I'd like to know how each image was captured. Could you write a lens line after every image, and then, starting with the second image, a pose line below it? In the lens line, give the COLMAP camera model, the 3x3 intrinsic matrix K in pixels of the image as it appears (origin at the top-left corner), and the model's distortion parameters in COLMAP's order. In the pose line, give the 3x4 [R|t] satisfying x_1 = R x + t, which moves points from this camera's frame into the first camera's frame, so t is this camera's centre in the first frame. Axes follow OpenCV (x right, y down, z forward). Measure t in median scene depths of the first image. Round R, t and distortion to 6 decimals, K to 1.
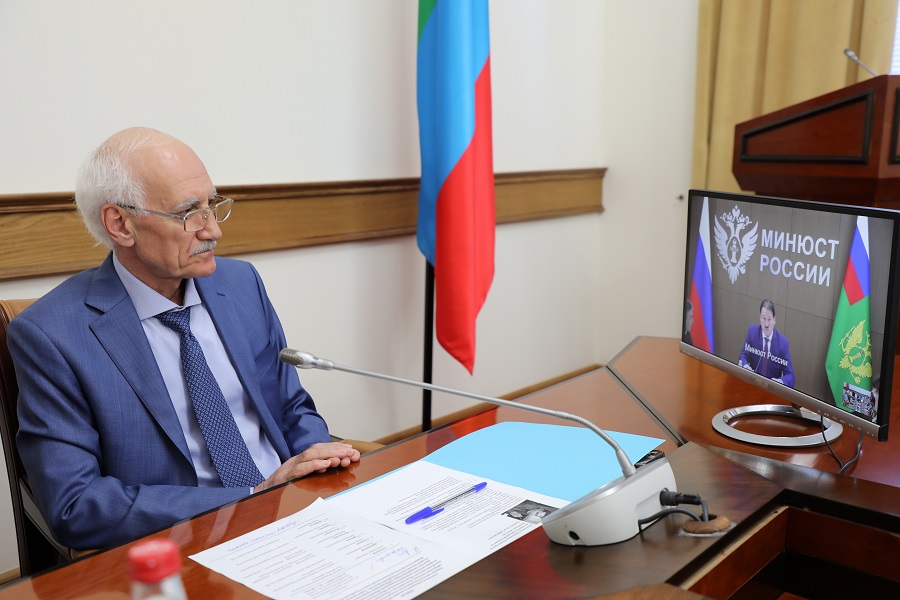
lens RADIAL K [[905.6, 0, 450.0], [0, 905.6, 300.0], [0, 0, 1]] dist [-0.011921, -0.009371]
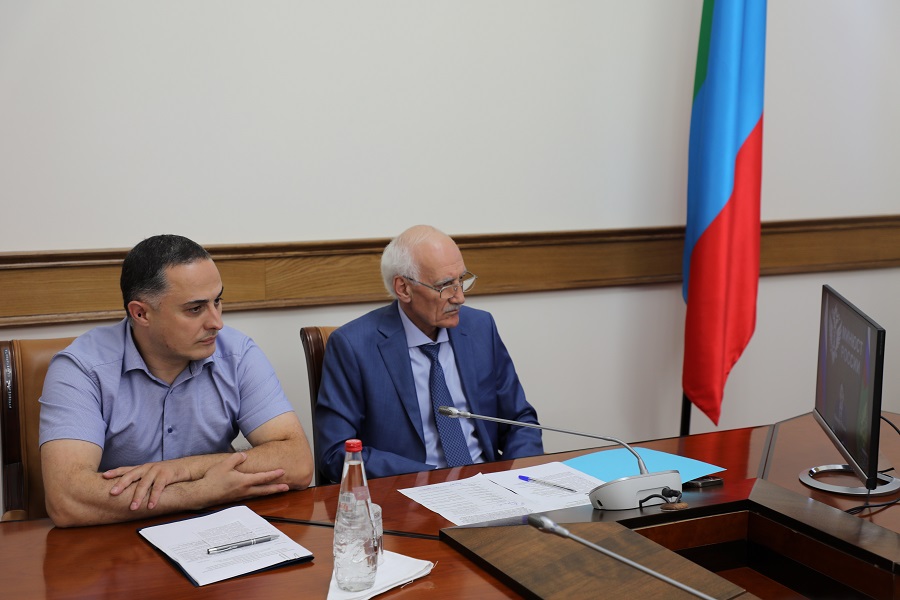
lens RADIAL K [[1483.1, 0, 450.0], [0, 1483.1, 300.0], [0, 0, 1]] dist [-0.010978, -0.021091]
pose [[0.938039, 0.096497, -0.332823, 0.474576], [-0.097247, 0.995155, 0.014445, -0.090390], [0.332605, 0.018816, 0.942879, -1.167780]]
